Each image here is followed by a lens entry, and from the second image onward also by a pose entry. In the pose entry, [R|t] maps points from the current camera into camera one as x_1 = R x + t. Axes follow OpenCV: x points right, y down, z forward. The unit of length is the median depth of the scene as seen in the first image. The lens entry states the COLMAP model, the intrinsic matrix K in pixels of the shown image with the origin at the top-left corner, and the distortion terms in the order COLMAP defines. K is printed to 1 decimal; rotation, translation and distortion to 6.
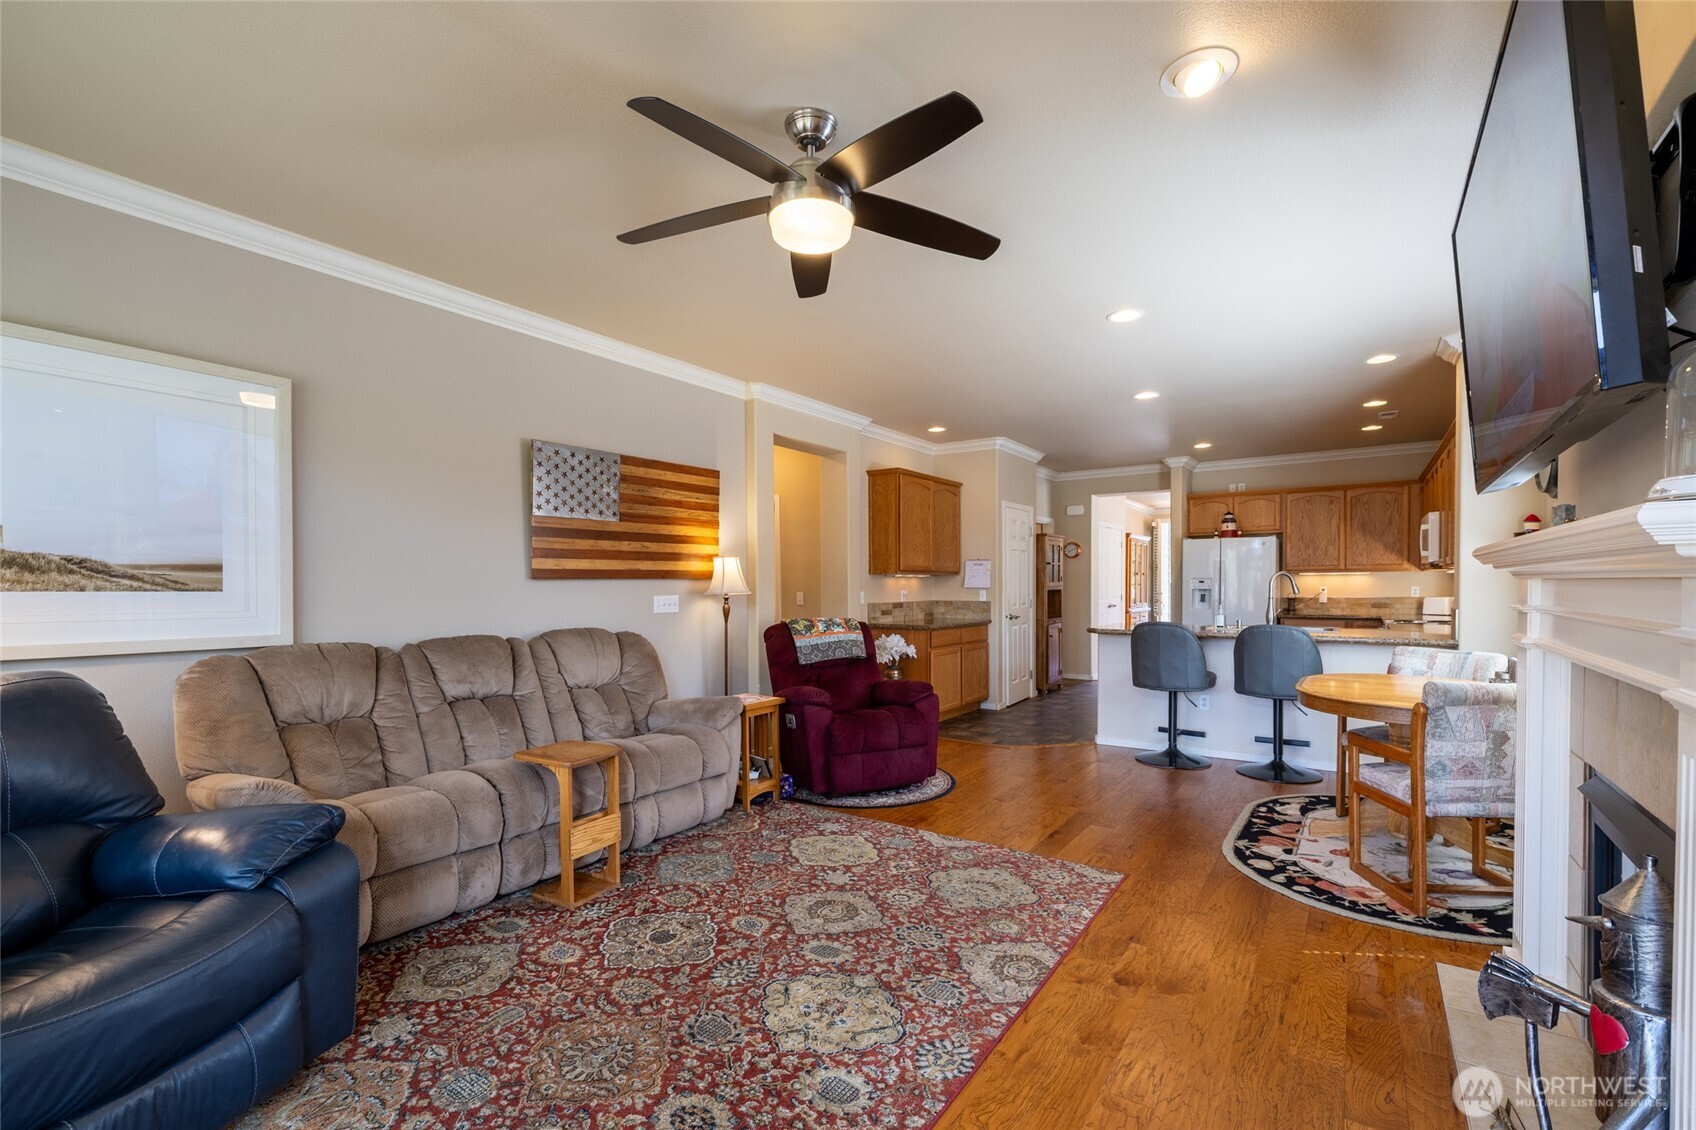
lens RADIAL K [[723.5, 0, 846.8], [0, 723.5, 598.6], [0, 0, 1]] dist [-0.000250, 0.000077]
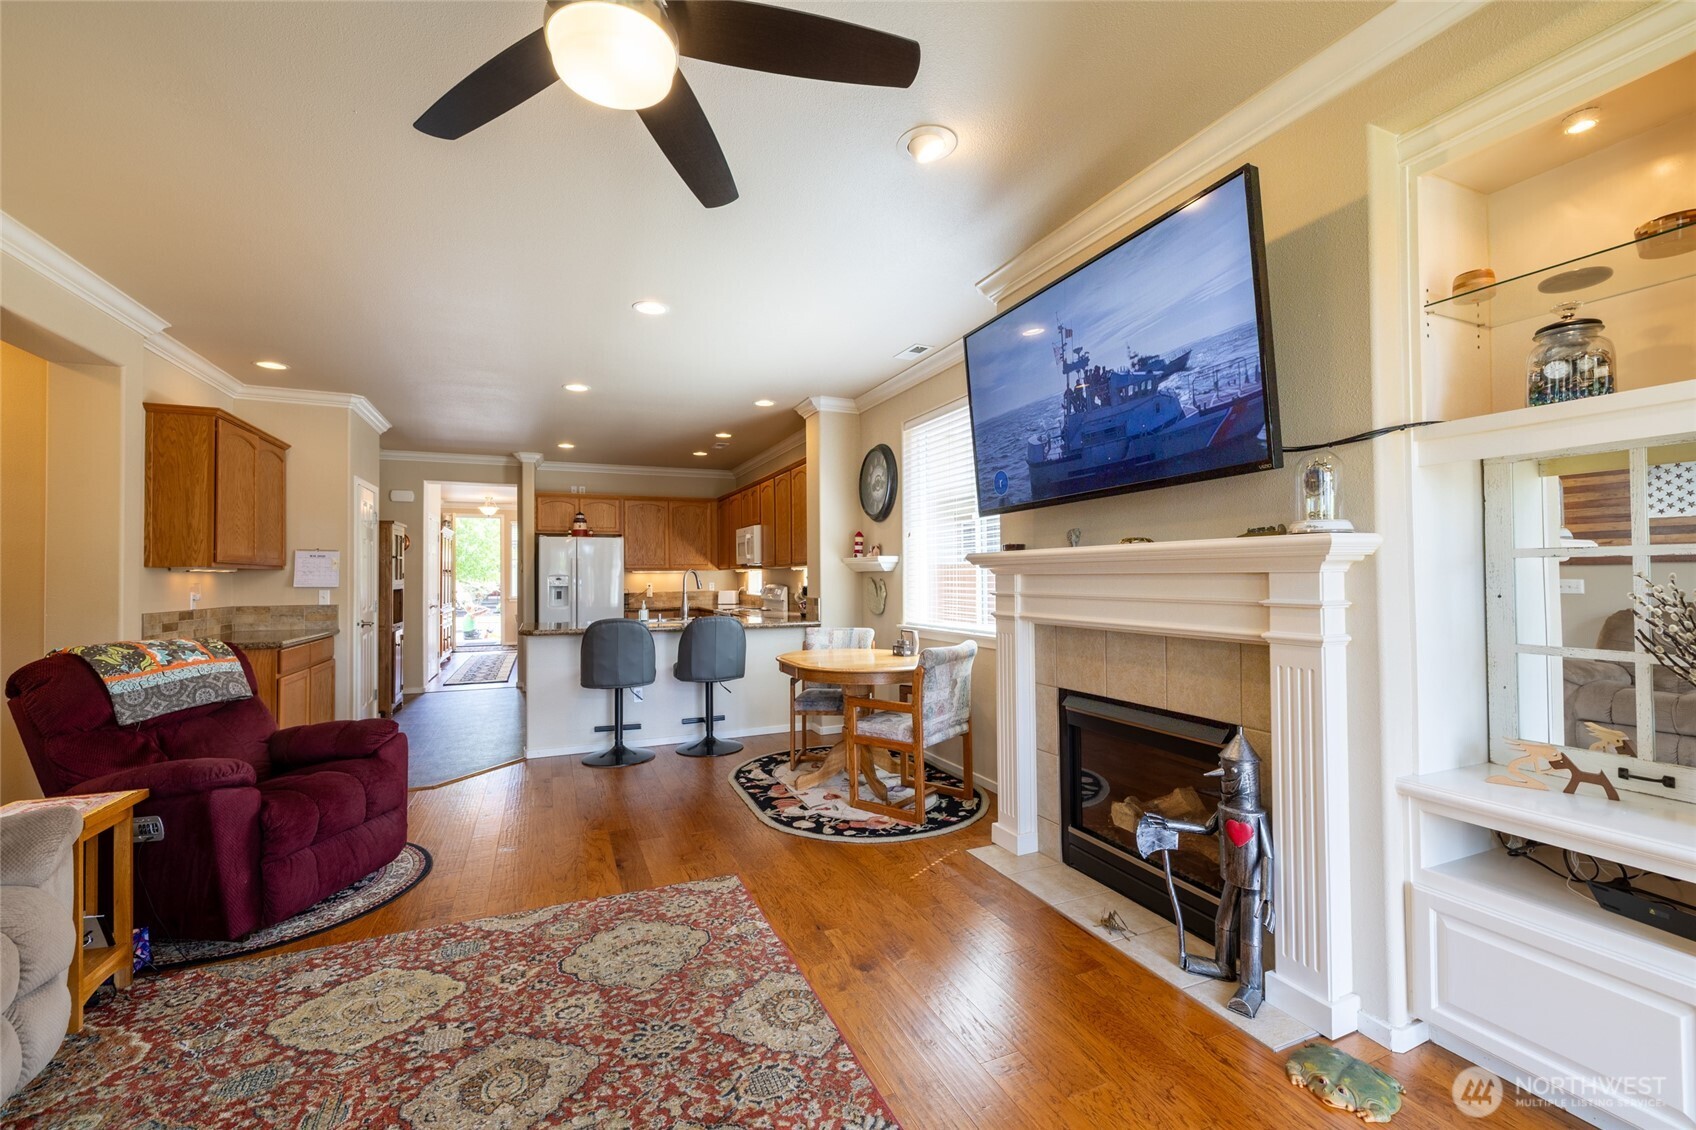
lens RADIAL K [[709.7, 0, 846.7], [0, 709.7, 564.2], [0, 0, 1]] dist [0.000467, 0.000062]
pose [[0.528746, 0.016391, 0.848622, -0.283827], [0.022385, 0.999196, -0.033247, -0.003973], [-0.848485, 0.036575, 0.527954, 0.272189]]
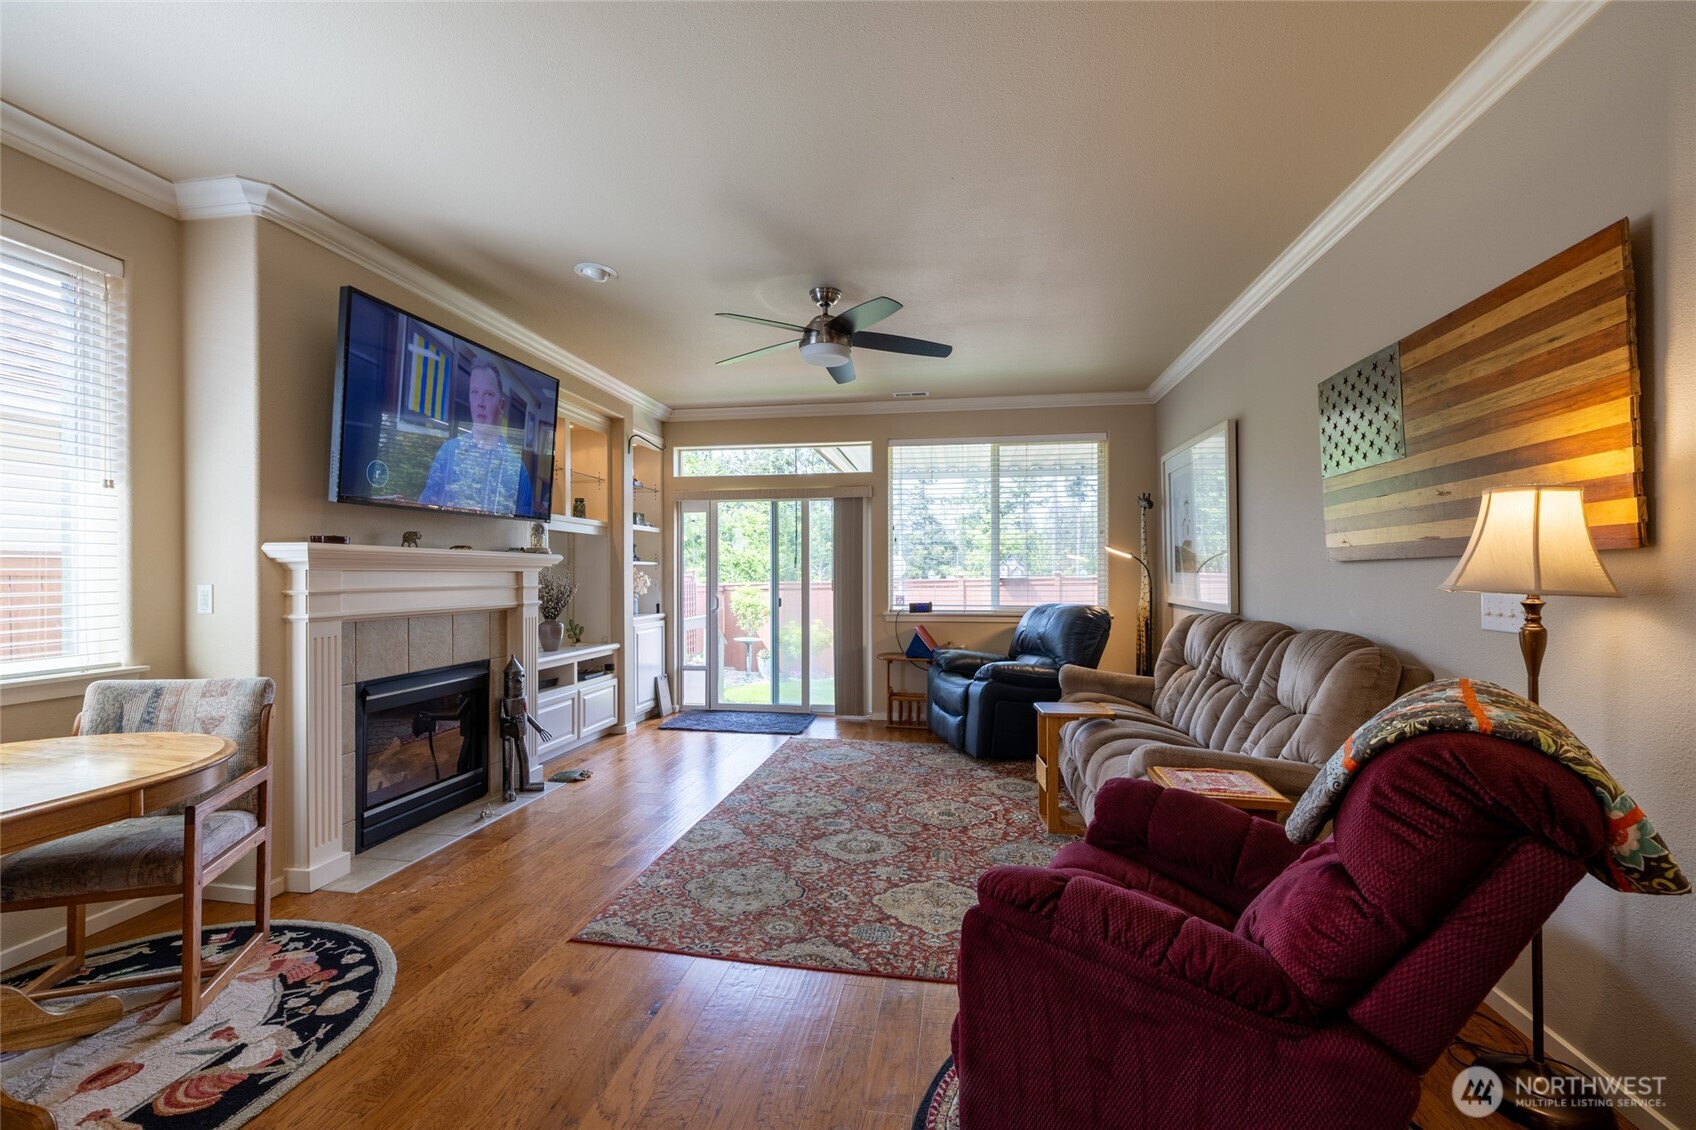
lens RADIAL K [[722.1, 0, 846.0], [0, 722.1, 576.7], [0, 0, 1]] dist [-0.000617, 0.000073]
pose [[-0.902945, 0.007890, -0.429683, 0.354921], [-0.002854, 0.999699, 0.024353, -0.027381], [0.429746, 0.023216, -0.902651, 1.439927]]
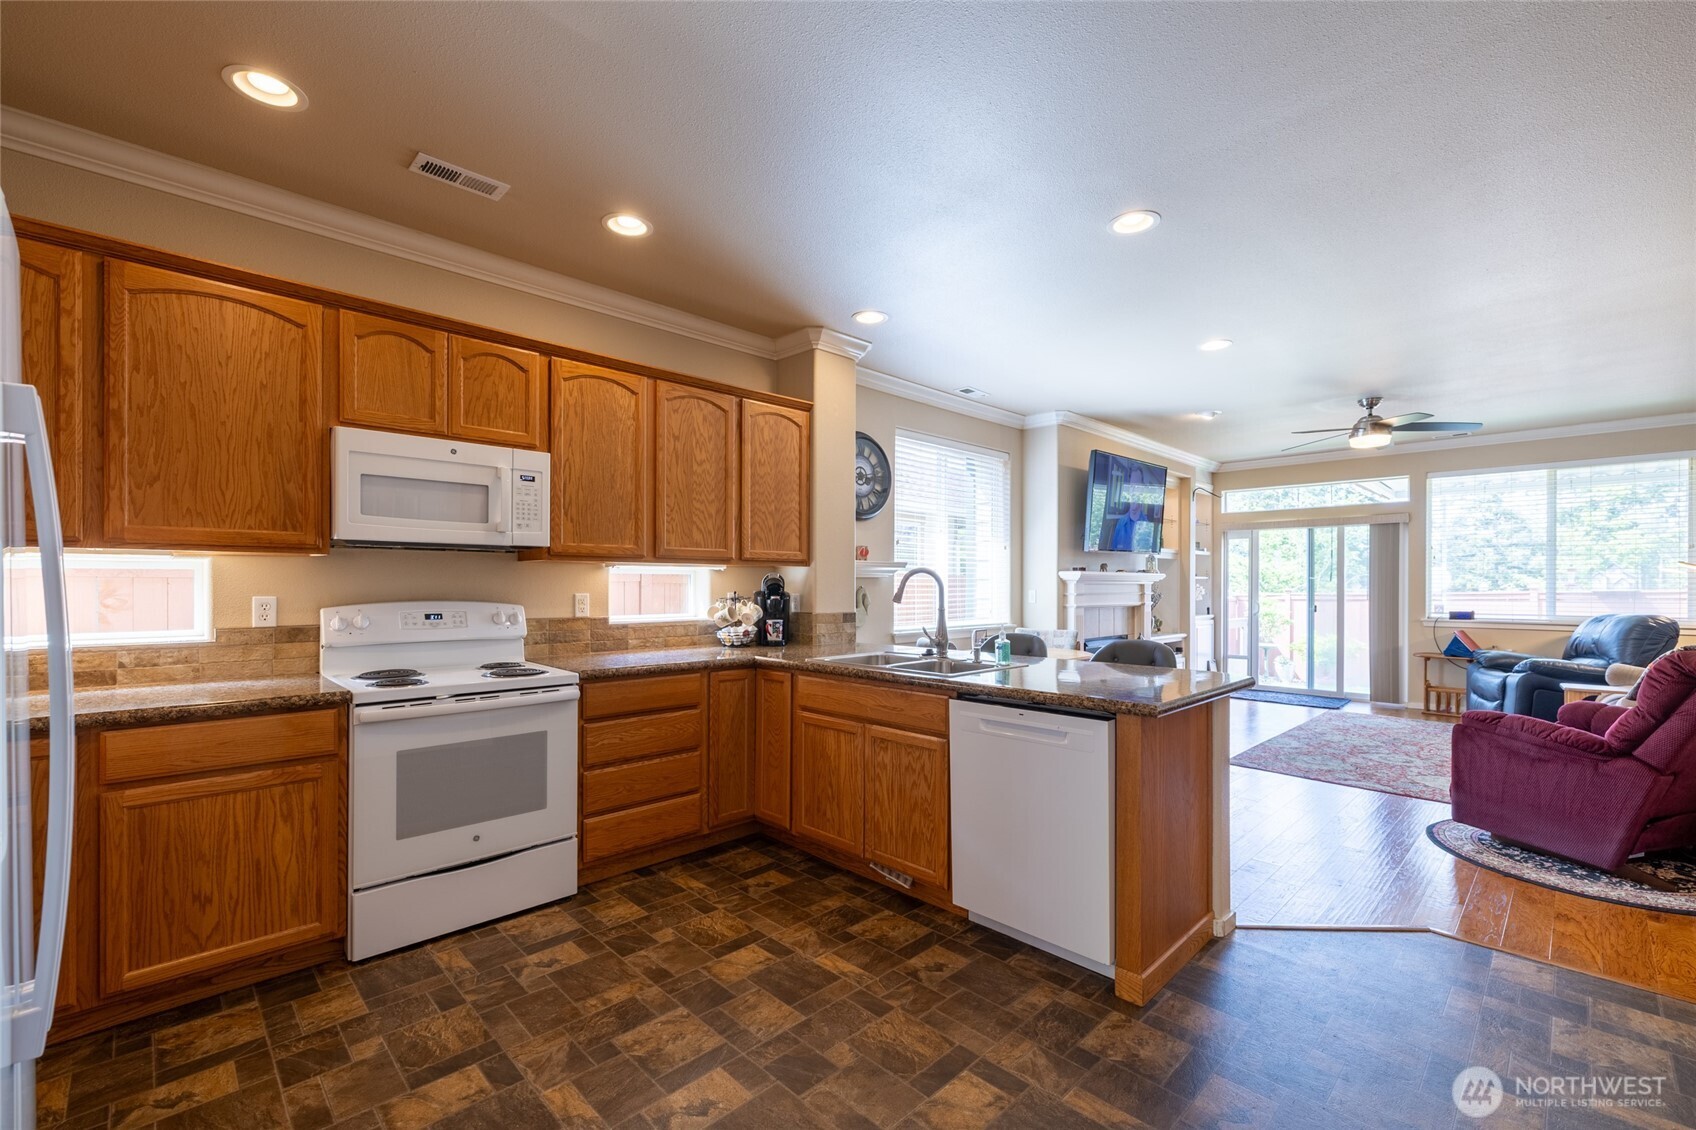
lens RADIAL K [[722.1, 0, 846.0], [0, 722.1, 576.7], [0, 0, 1]] dist [-0.000617, 0.000073]
pose [[-0.983186, 0.004411, 0.182553, 0.723559], [0.006227, 0.999937, 0.009372, -0.046474], [-0.182500, 0.010351, -0.983151, 2.158980]]
